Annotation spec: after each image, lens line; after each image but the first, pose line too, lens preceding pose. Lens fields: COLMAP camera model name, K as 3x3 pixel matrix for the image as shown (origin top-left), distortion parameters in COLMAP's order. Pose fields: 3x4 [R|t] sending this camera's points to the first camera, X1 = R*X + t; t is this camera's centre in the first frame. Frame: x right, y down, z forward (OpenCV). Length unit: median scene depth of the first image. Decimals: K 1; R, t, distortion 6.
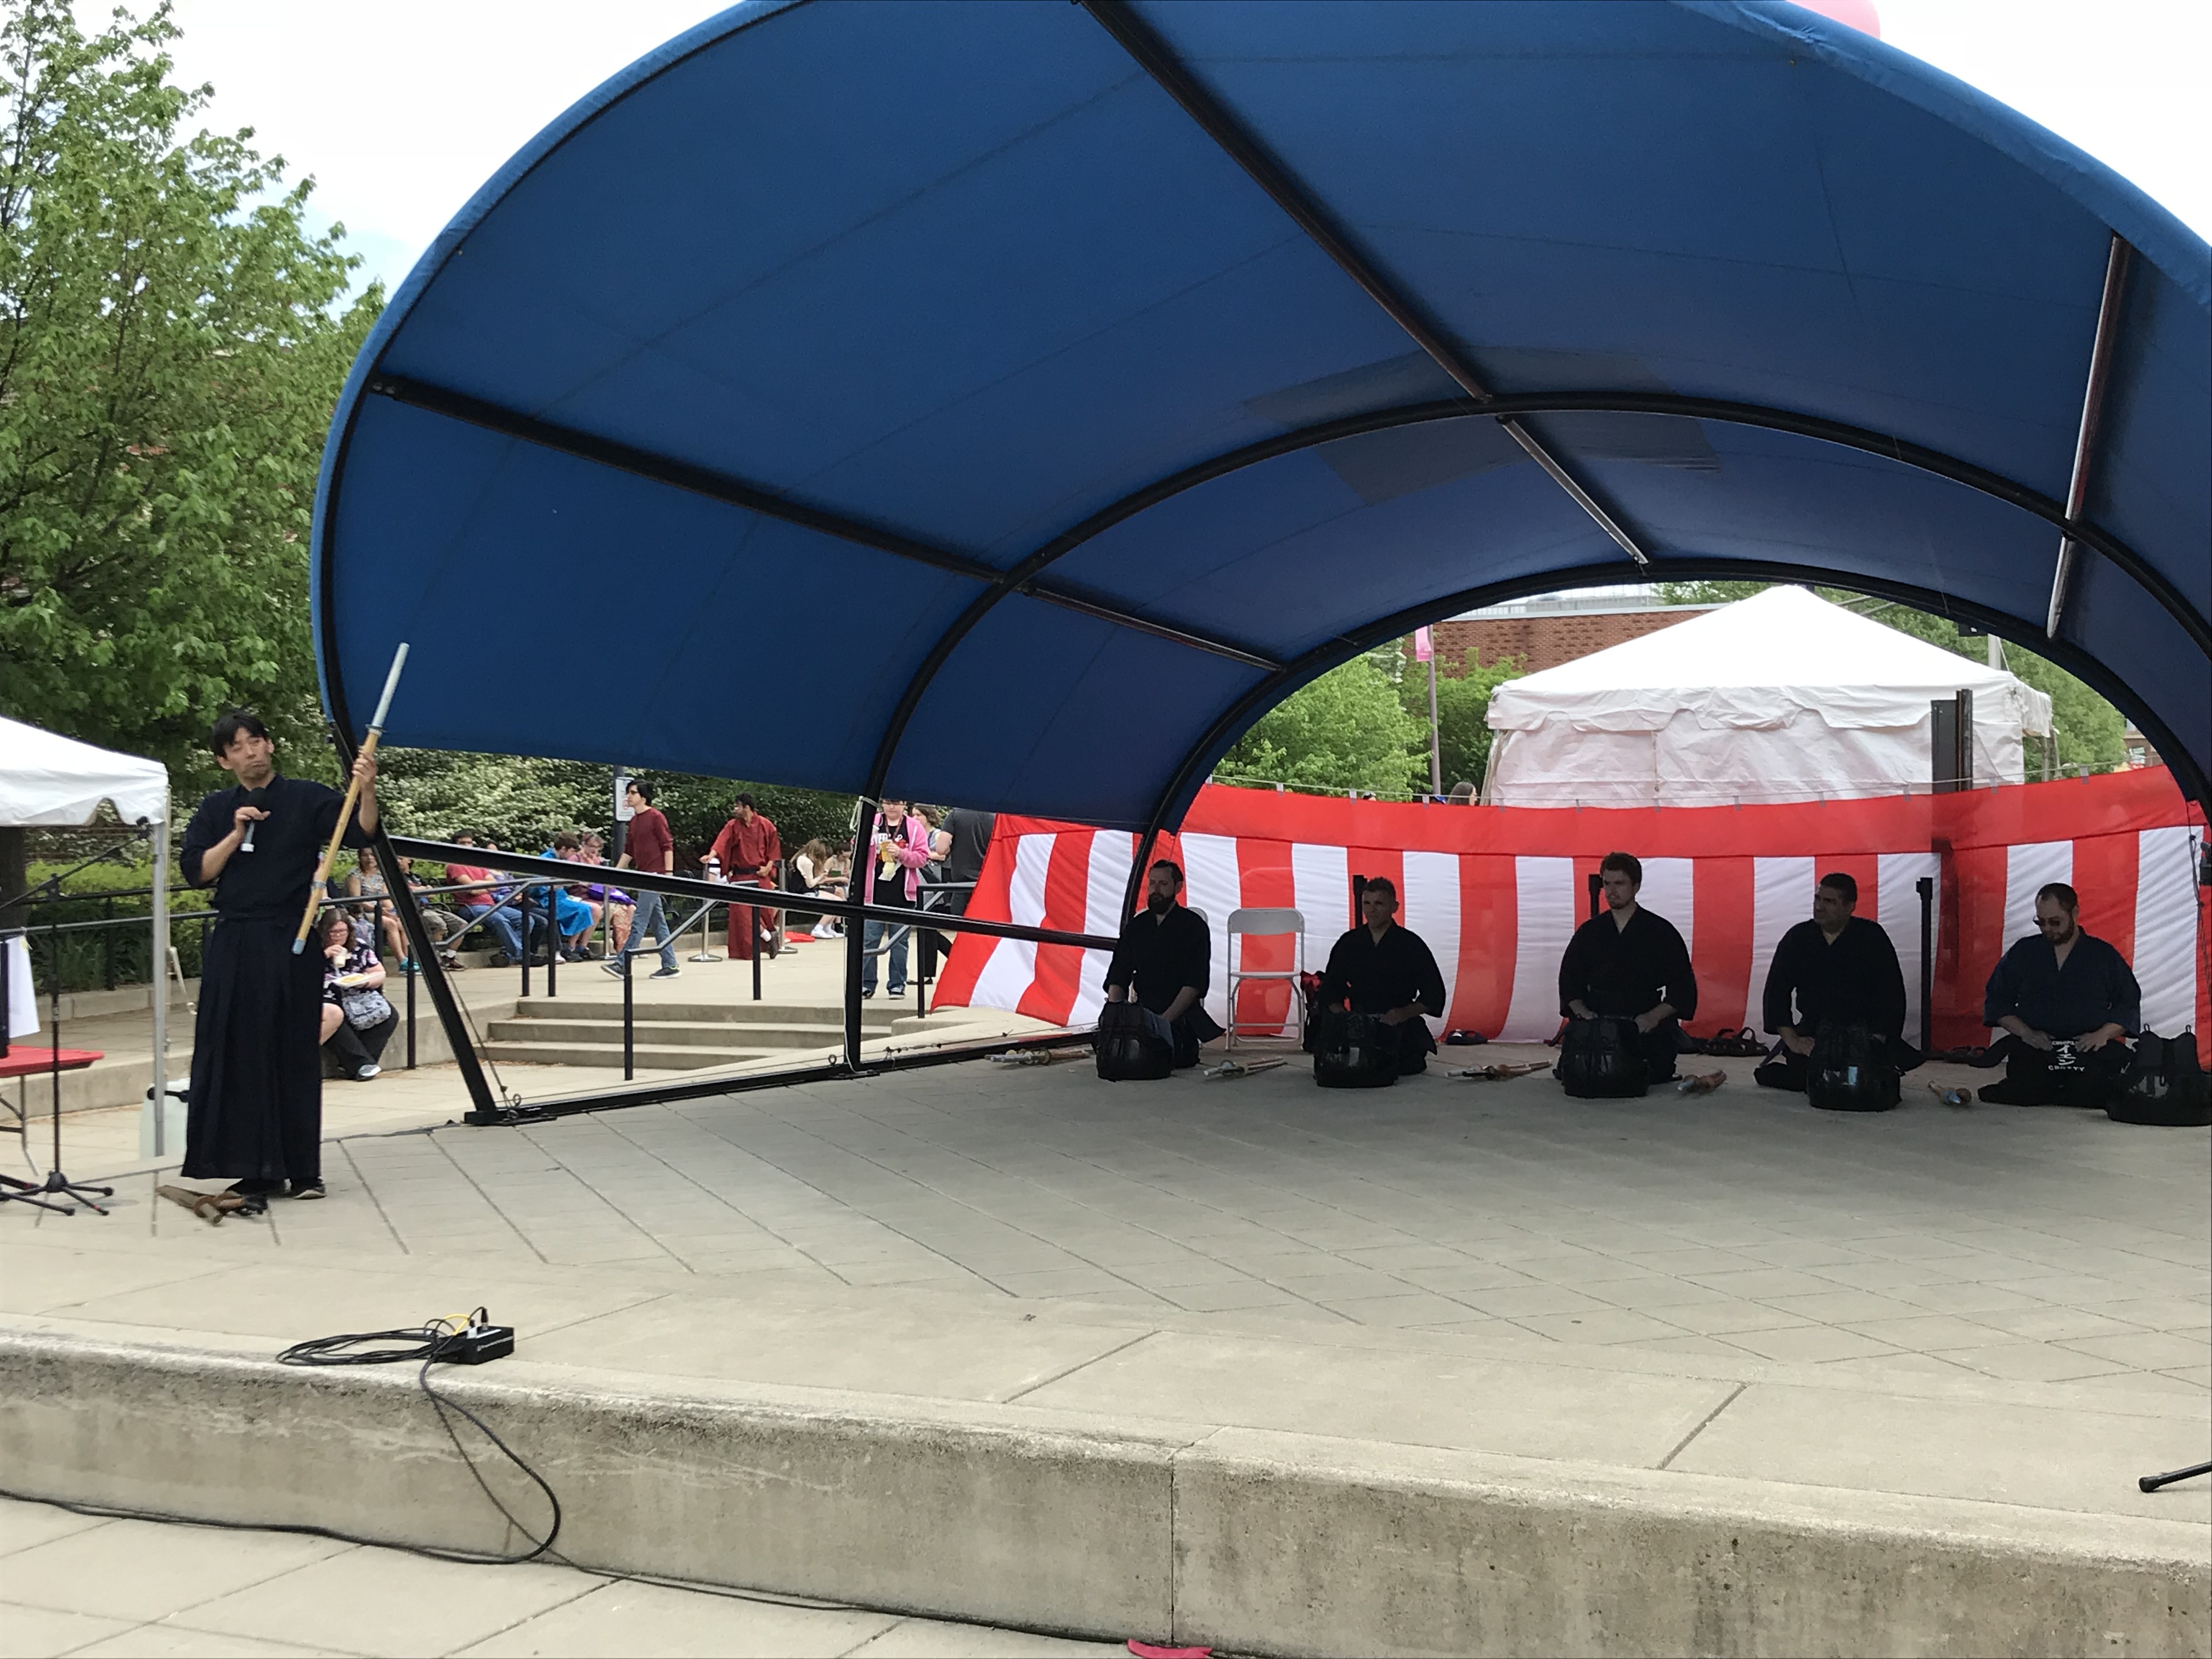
lens RADIAL K [[2694.2, 0, 1106.0], [0, 2694.2, 829.5], [0, 0, 1]] dist [0.031247, -0.078011]
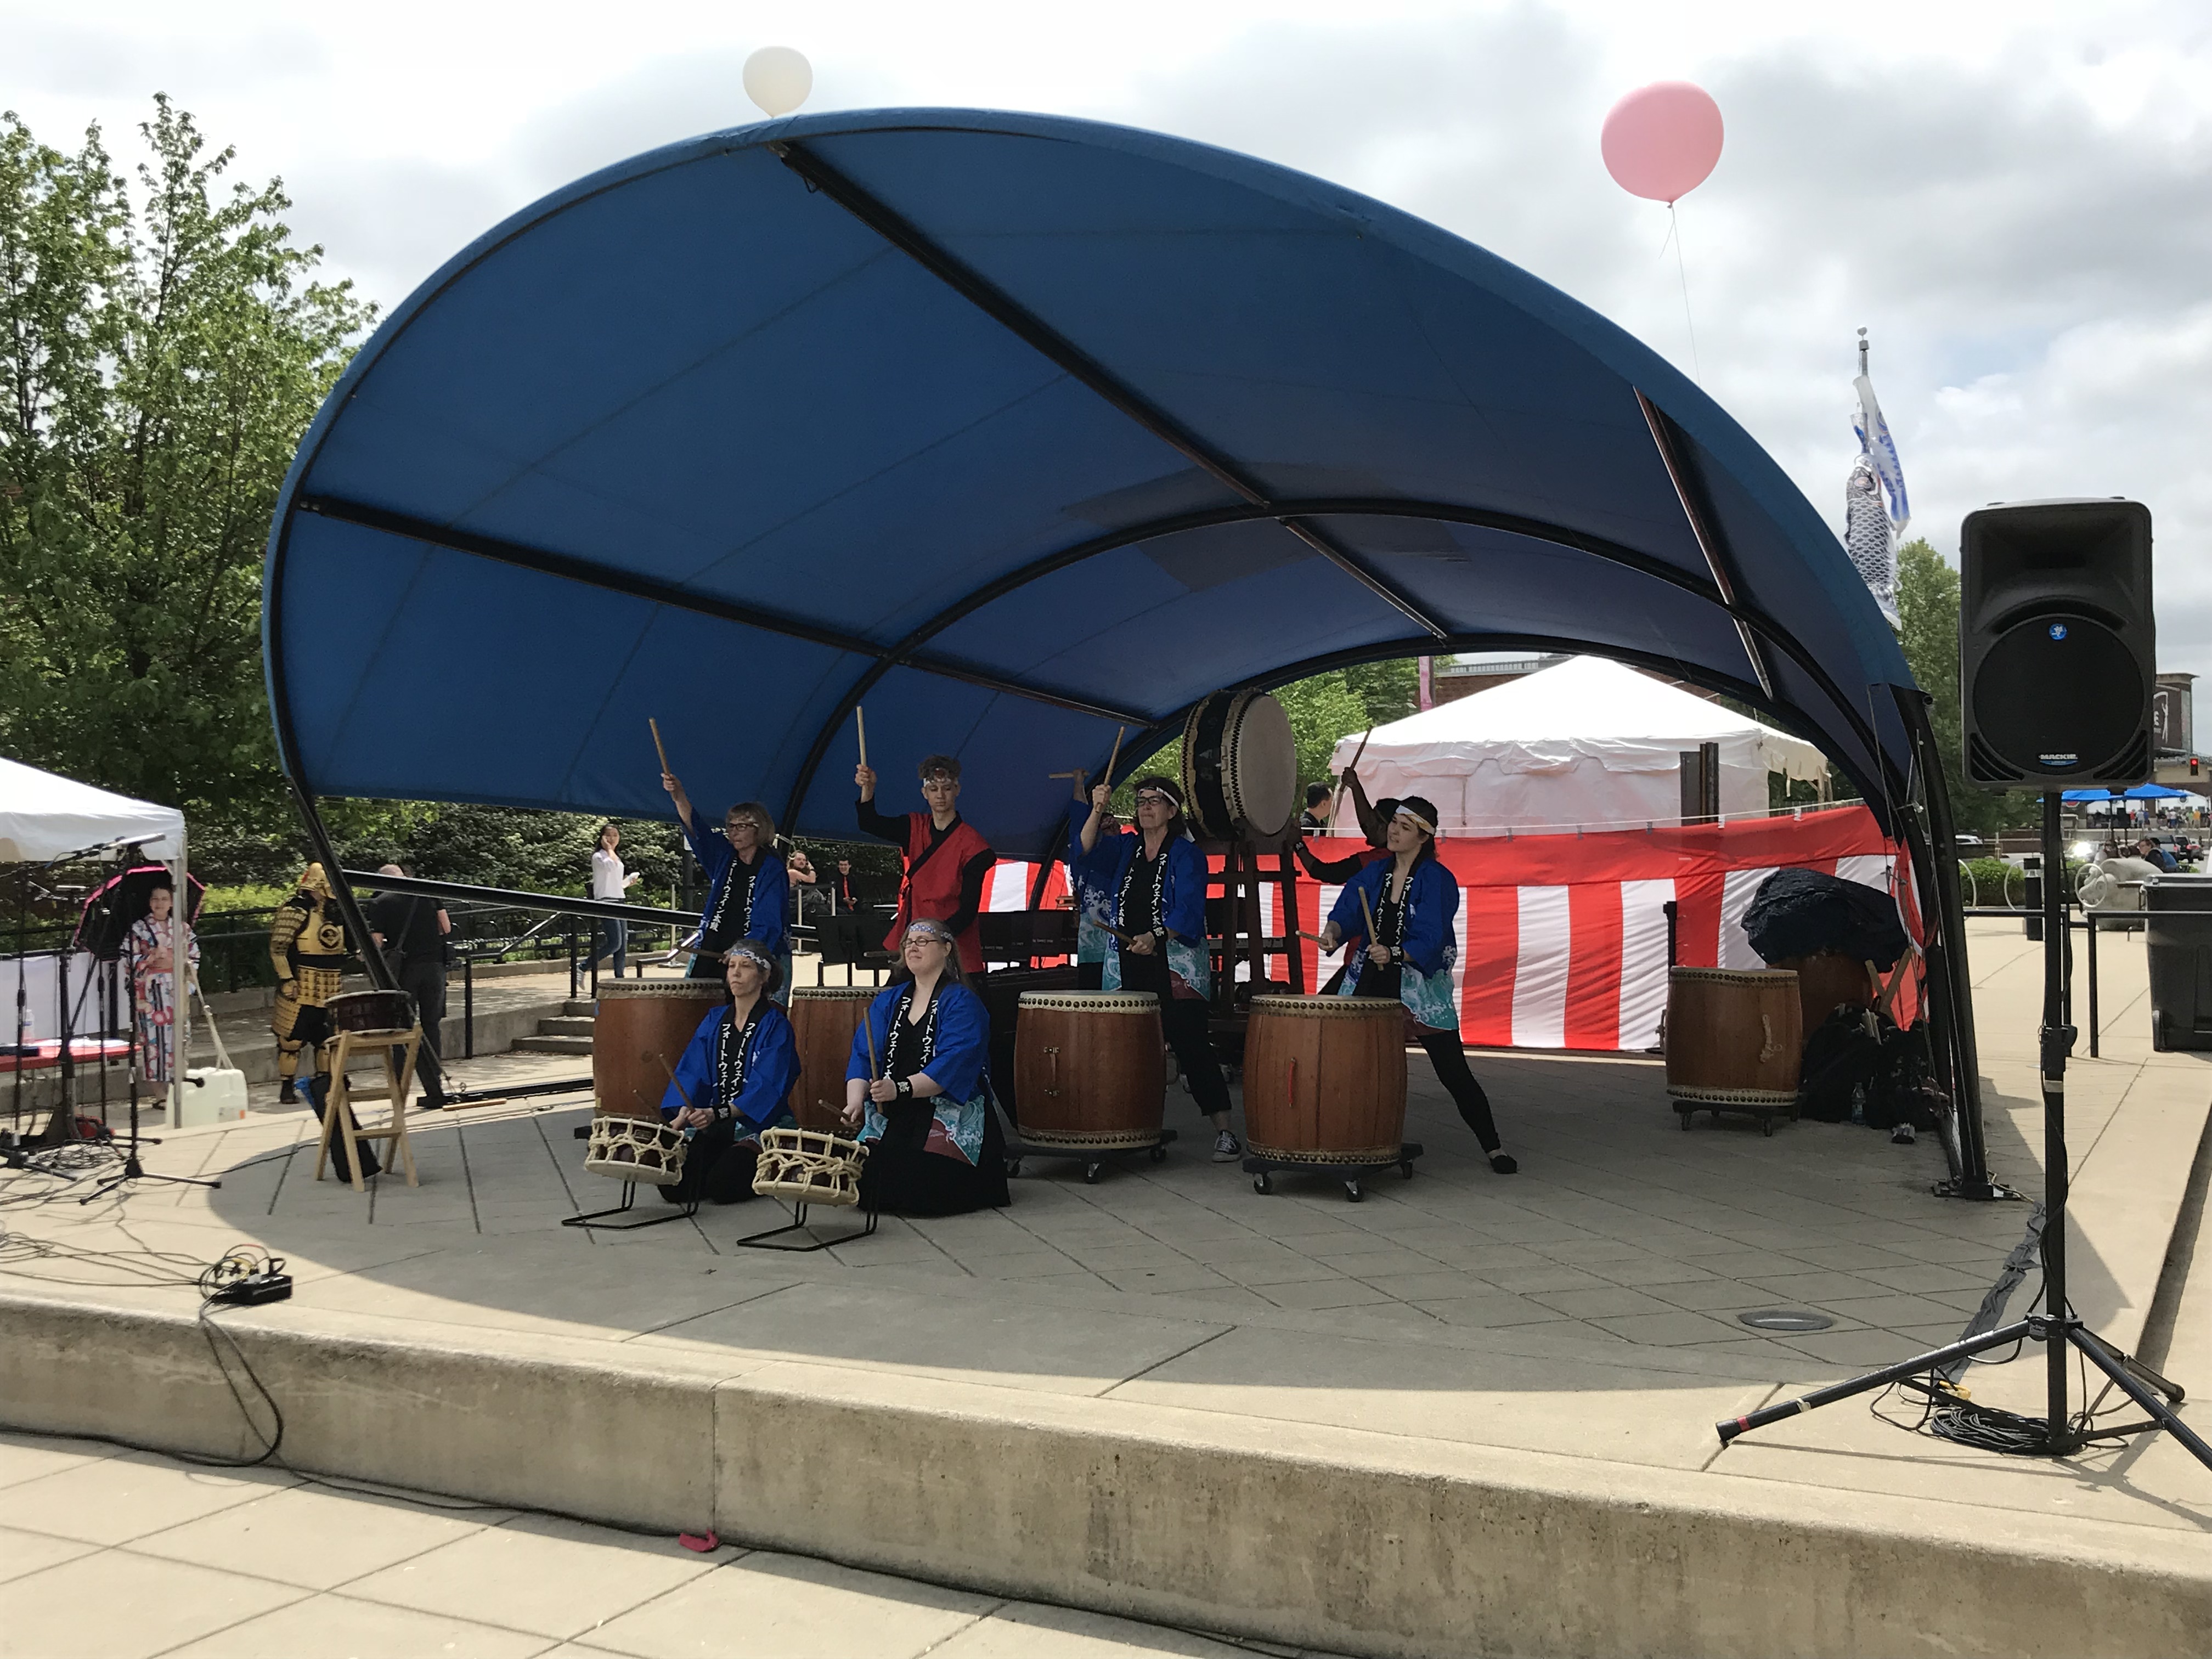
lens RADIAL K [[2274.1, 0, 1106.0], [0, 2274.1, 829.5], [0, 0, 1]] dist [0.084910, -0.268977]
pose [[0.999157, -0.002132, -0.040995, 0.214041], [0.001724, 0.999949, -0.009985, -0.009119], [0.041014, 0.009906, 0.999109, -0.033382]]
